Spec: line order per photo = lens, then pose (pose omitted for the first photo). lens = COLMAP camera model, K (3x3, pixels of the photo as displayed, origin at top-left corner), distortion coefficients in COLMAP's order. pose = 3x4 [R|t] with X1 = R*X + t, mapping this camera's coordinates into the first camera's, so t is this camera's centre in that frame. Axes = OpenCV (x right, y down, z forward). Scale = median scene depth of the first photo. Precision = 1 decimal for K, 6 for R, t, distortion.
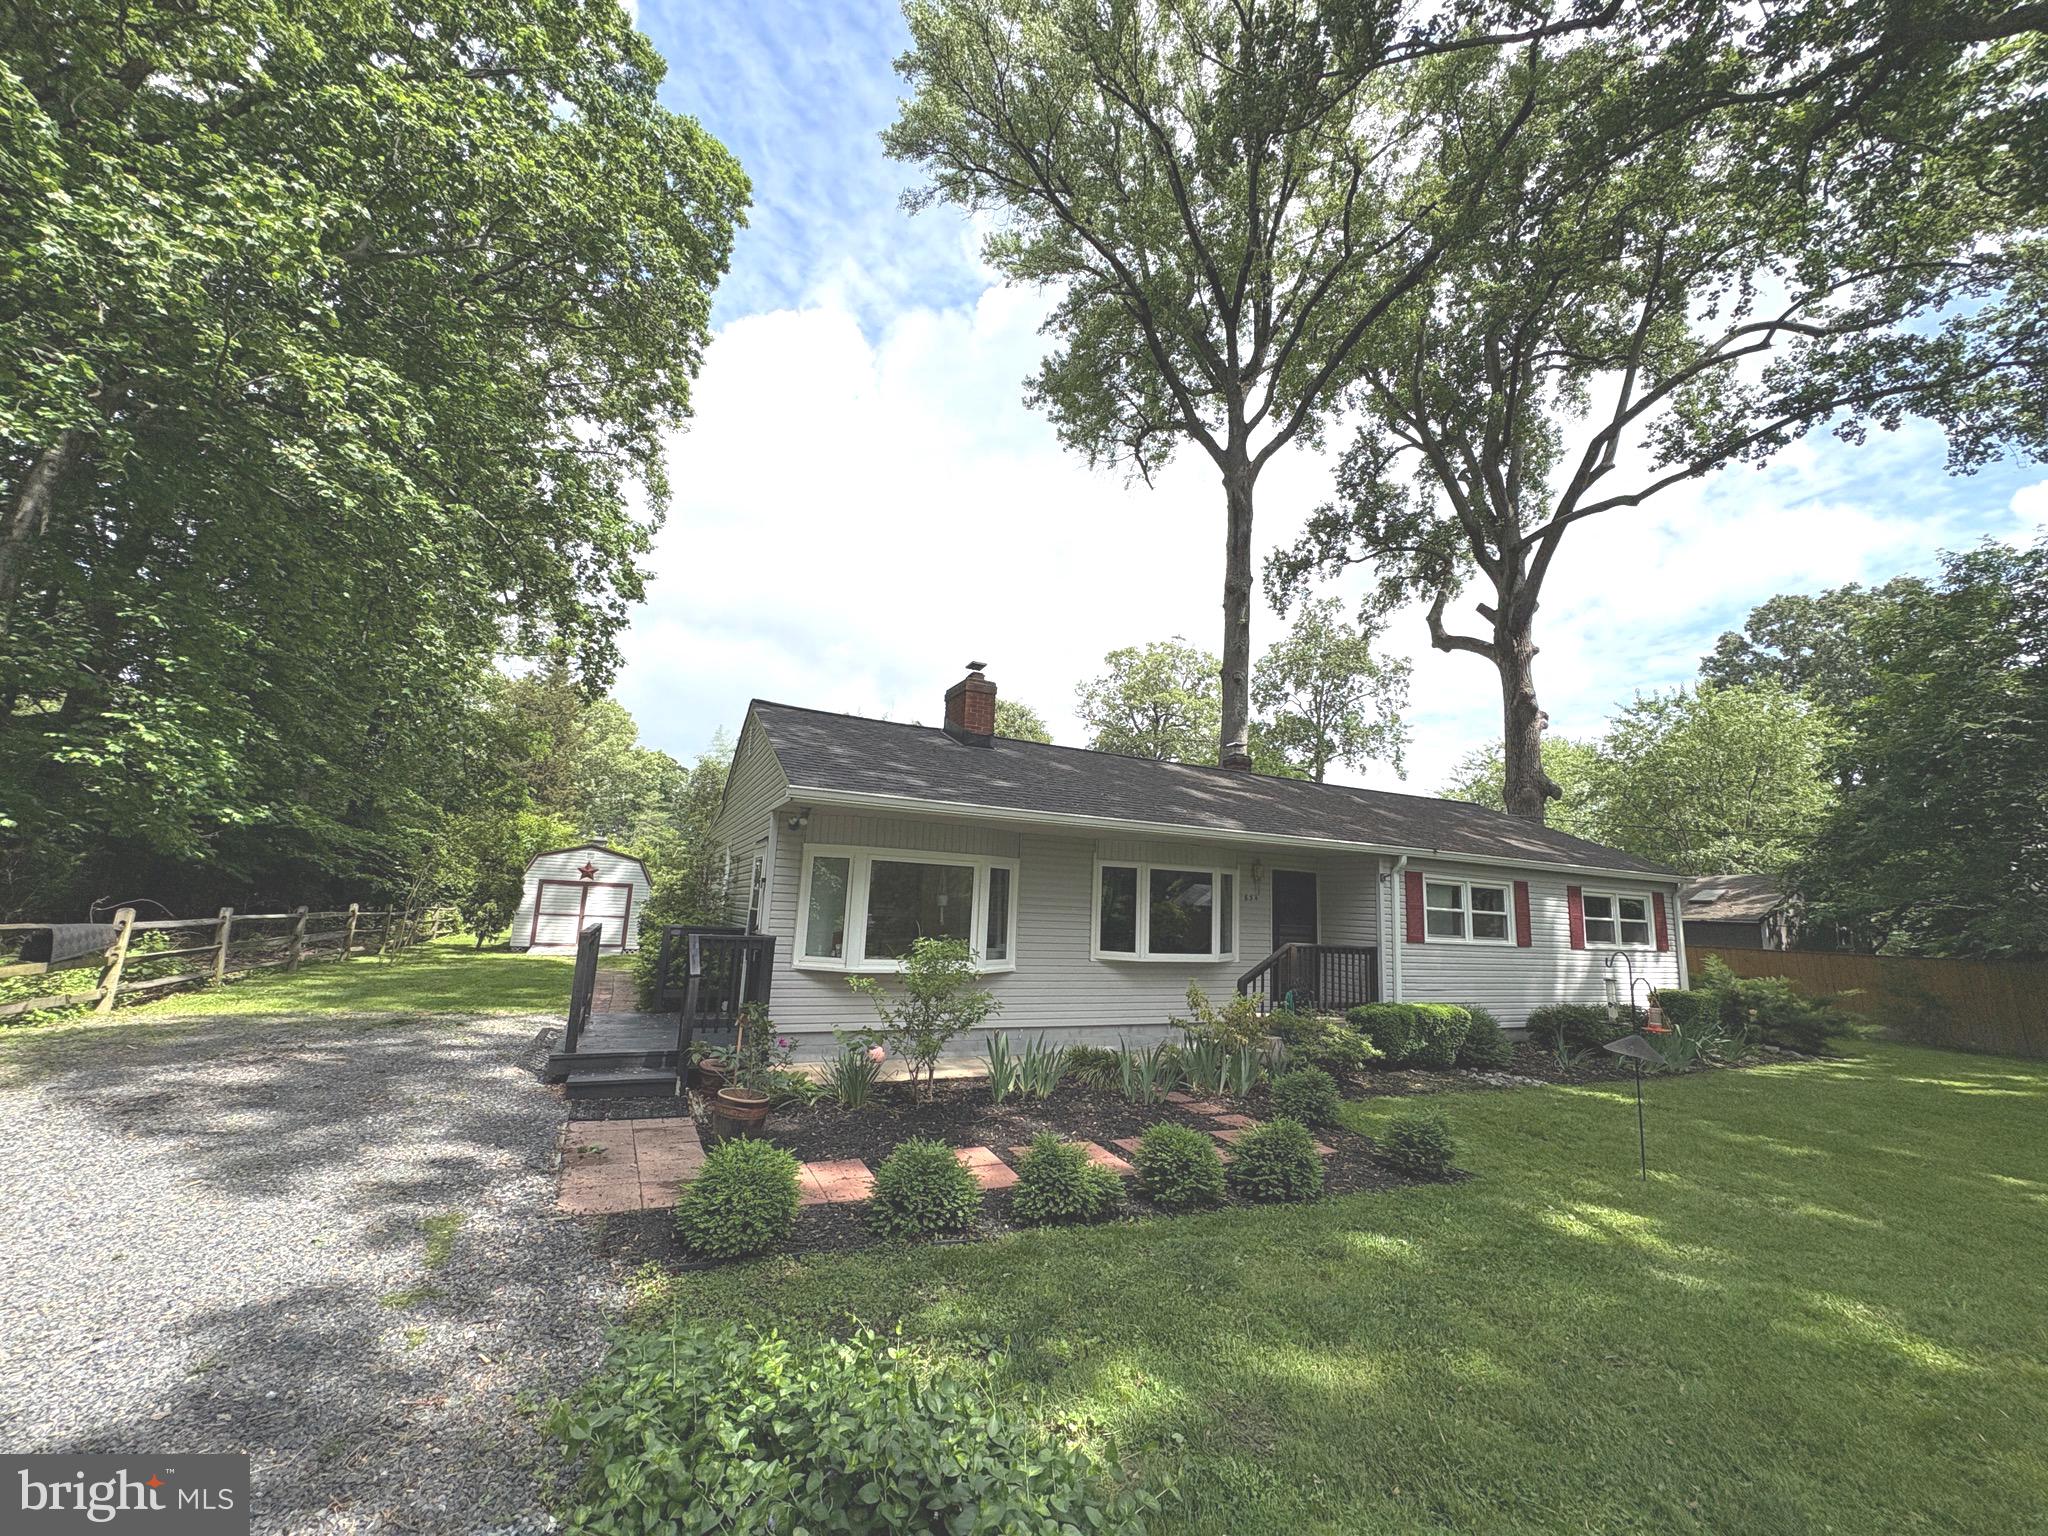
lens RADIAL K [[811.4, 0, 1016.7], [0, 811.4, 769.1], [0, 0, 1]] dist [0.000634, 0.000469]
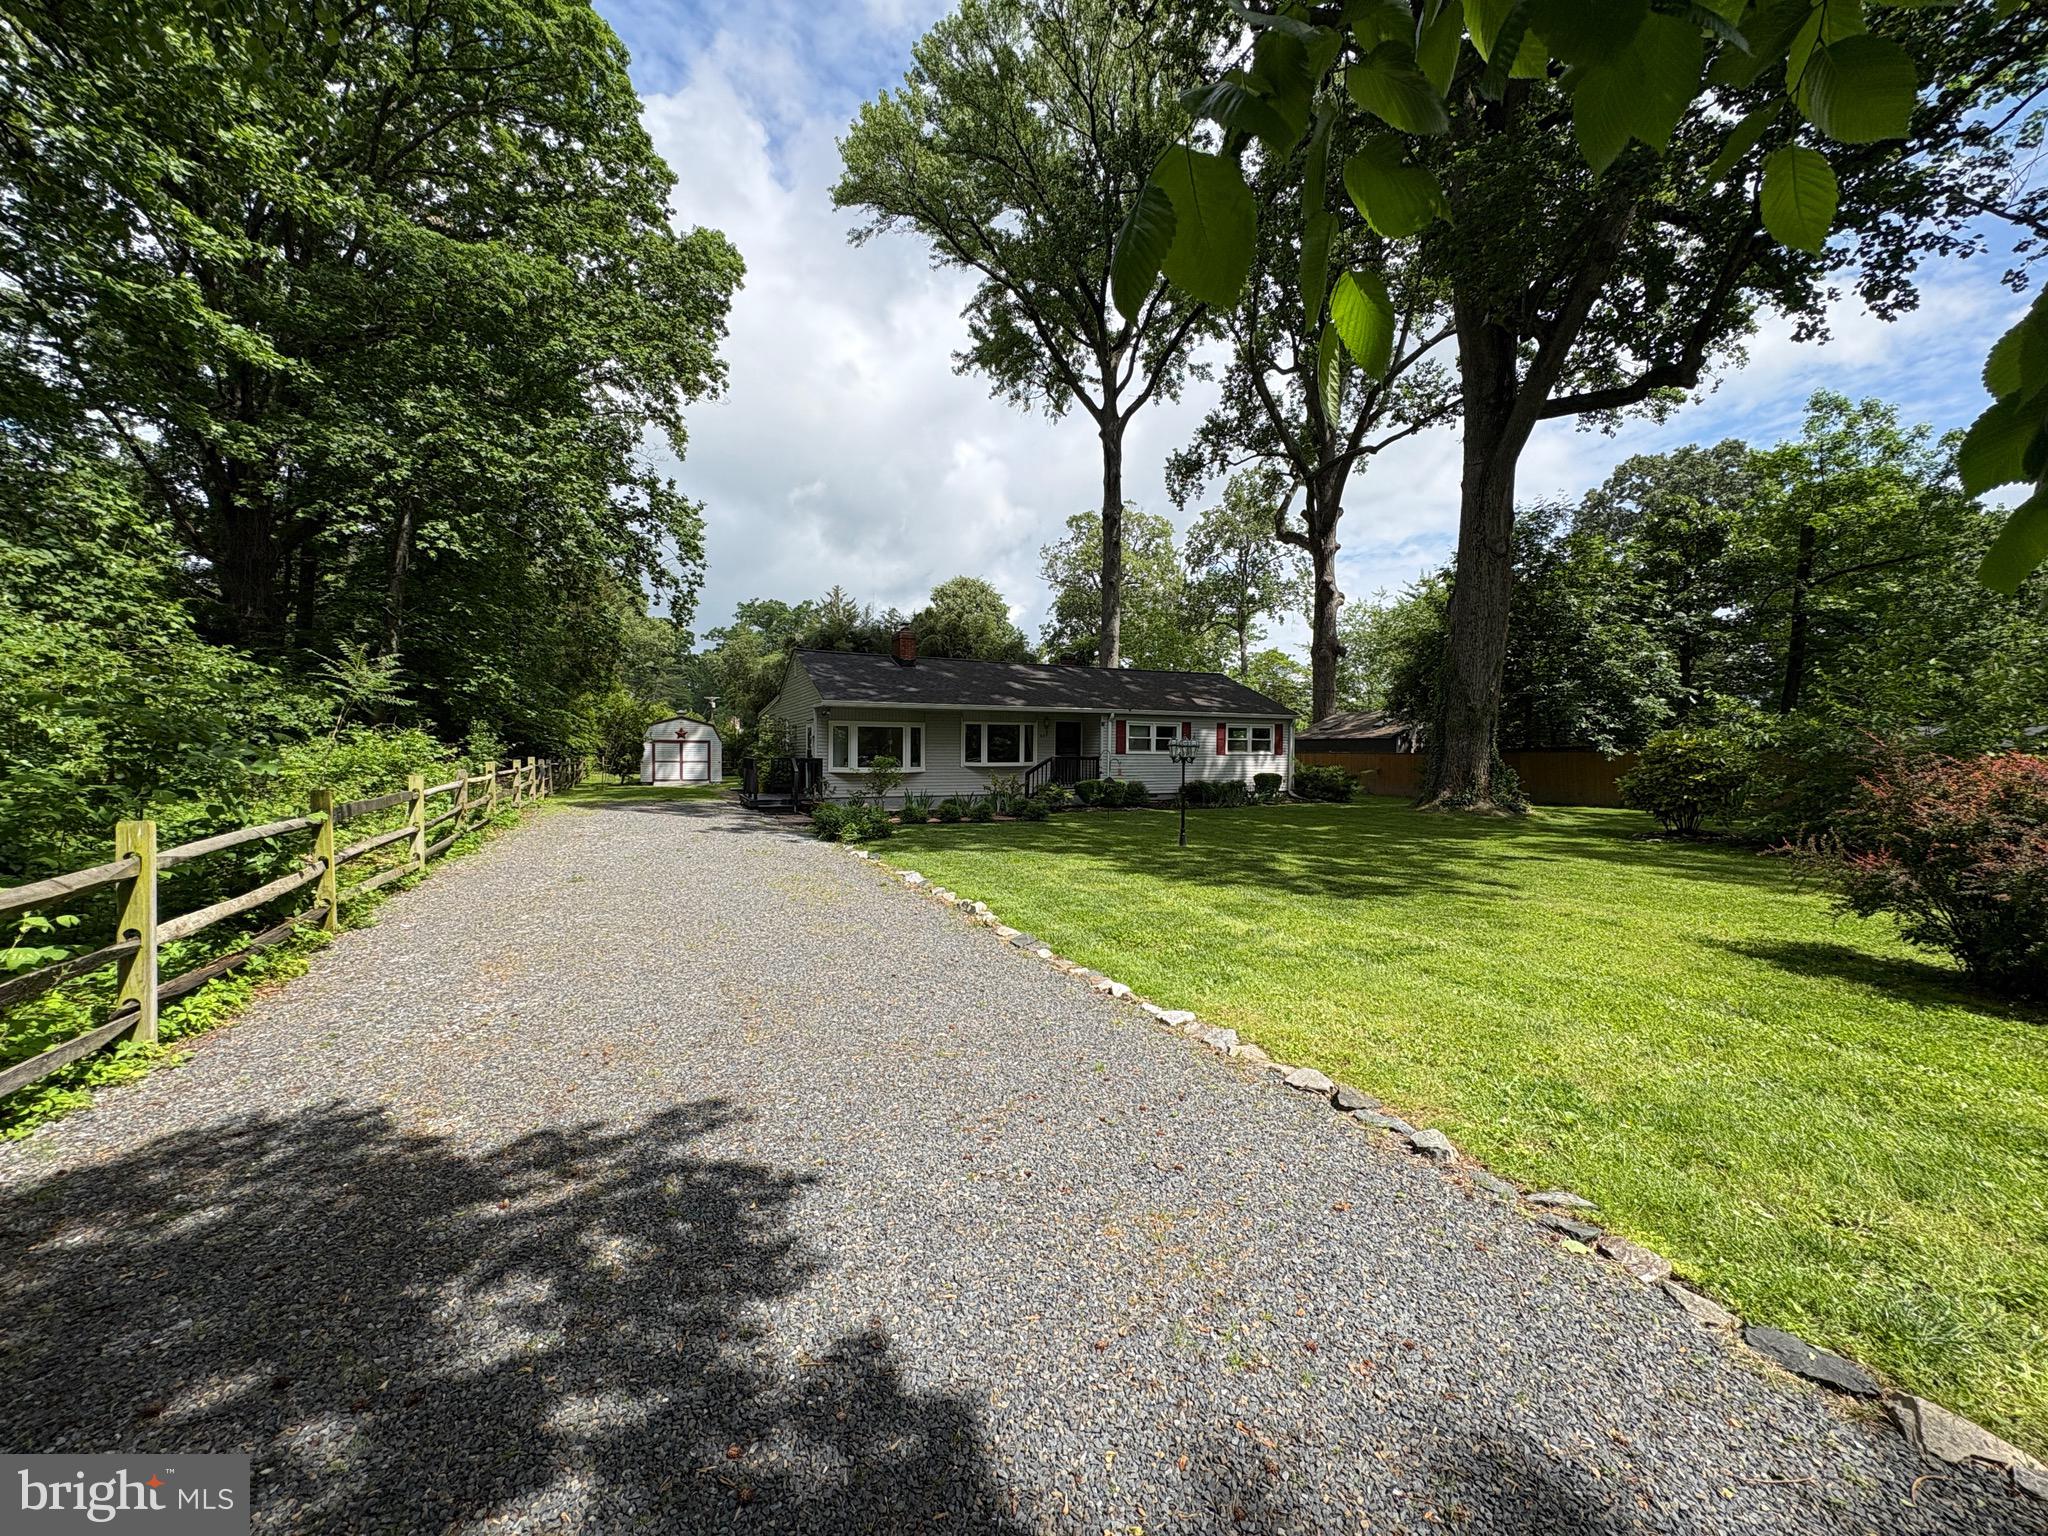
lens RADIAL K [[811.4, 0, 1016.7], [0, 811.4, 769.1], [0, 0, 1]] dist [0.000634, 0.000469]
pose [[0.999254, -0.038544, -0.002288, 0.117170], [0.038260, 0.980418, 0.193175, -0.085088], [-0.005203, -0.193118, 0.981162, -0.555771]]
